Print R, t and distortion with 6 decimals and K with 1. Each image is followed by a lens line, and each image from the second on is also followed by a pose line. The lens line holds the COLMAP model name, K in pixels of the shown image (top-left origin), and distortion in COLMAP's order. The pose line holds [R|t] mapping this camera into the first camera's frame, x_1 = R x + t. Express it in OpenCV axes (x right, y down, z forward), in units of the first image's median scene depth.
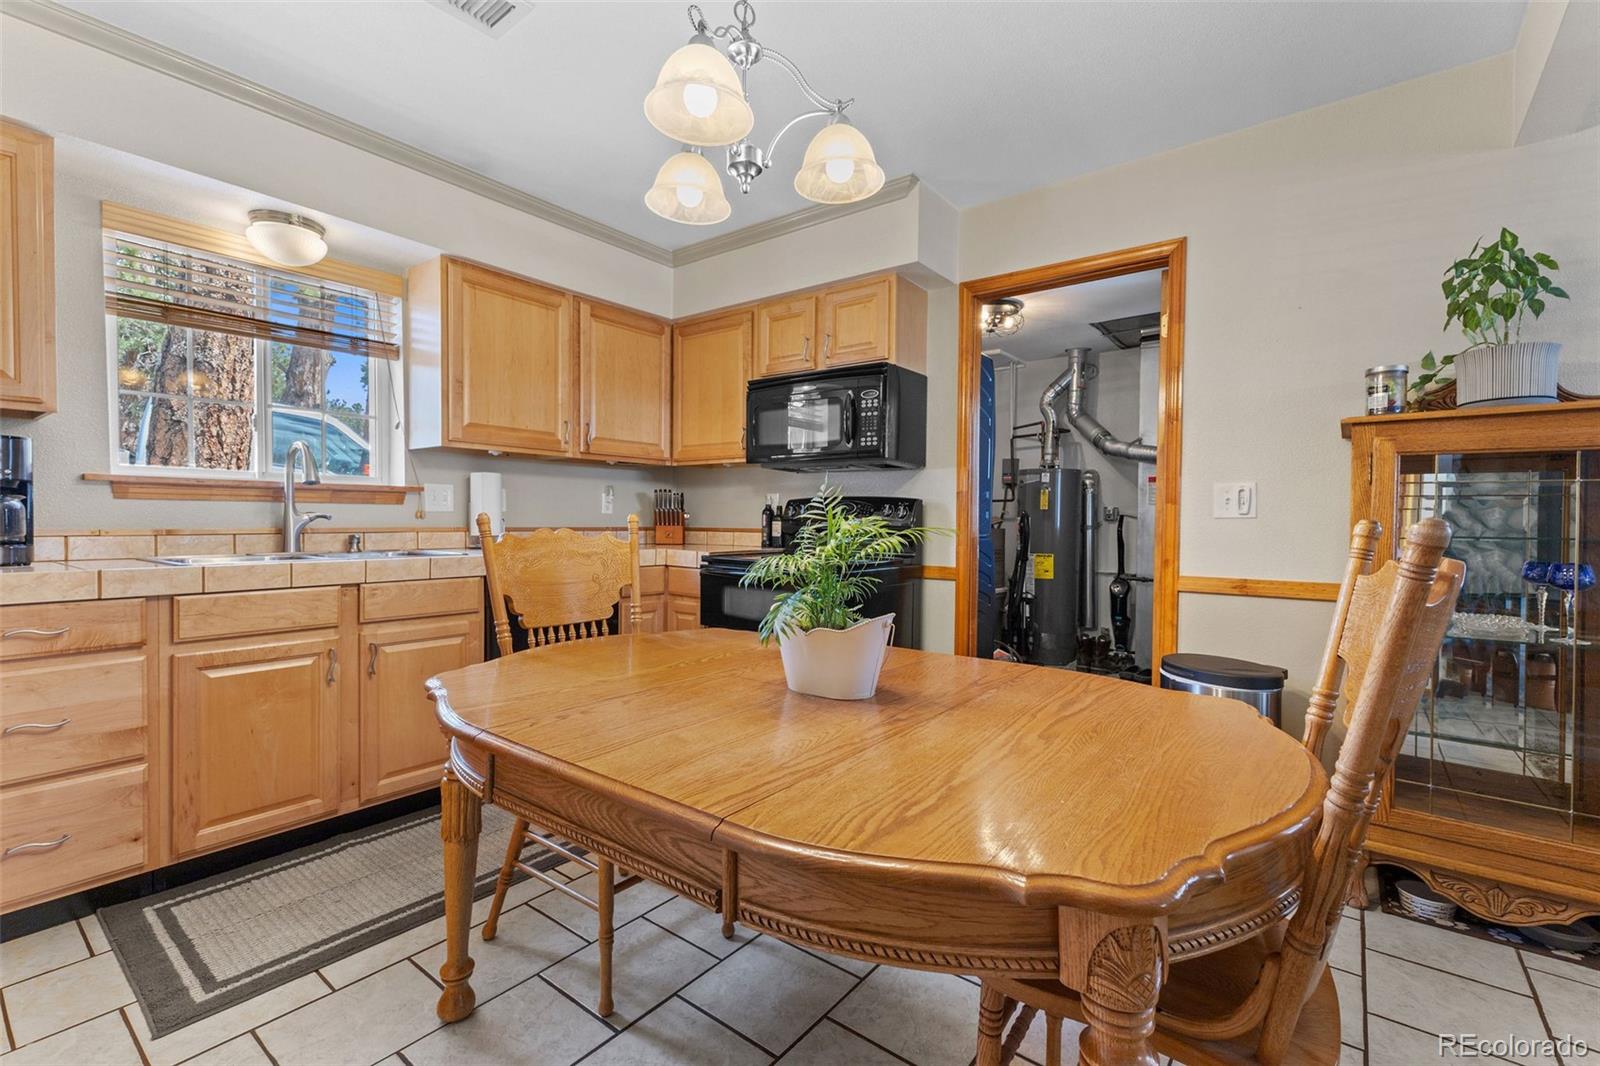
lens RADIAL K [[706.3, 0, 803.5], [0, 706.3, 527.2], [0, 0, 1]] dist [0.001152, 0.000138]
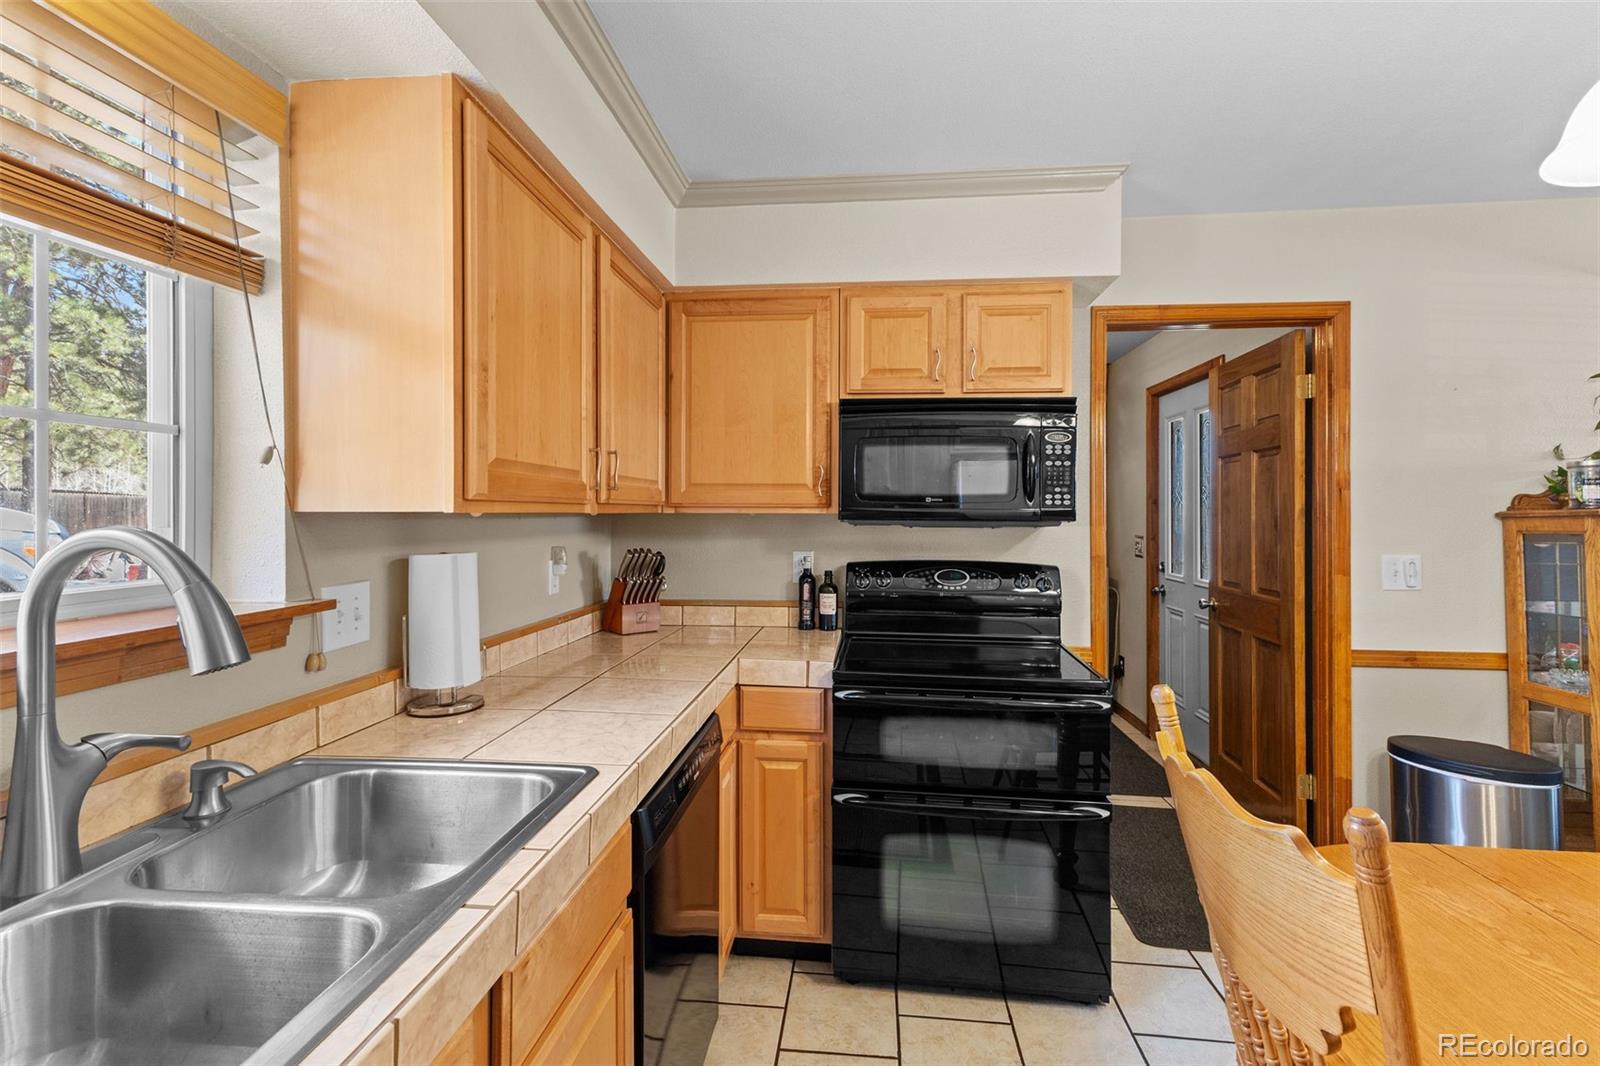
lens RADIAL K [[706.3, 0, 802.8], [0, 706.3, 511.4], [0, 0, 1]] dist [0.001152, 0.000138]
pose [[0.846774, -0.005932, 0.531919, -0.509368], [0.011697, 0.999904, -0.007470, -0.100121], [-0.531824, 0.012547, 0.846762, 0.474206]]
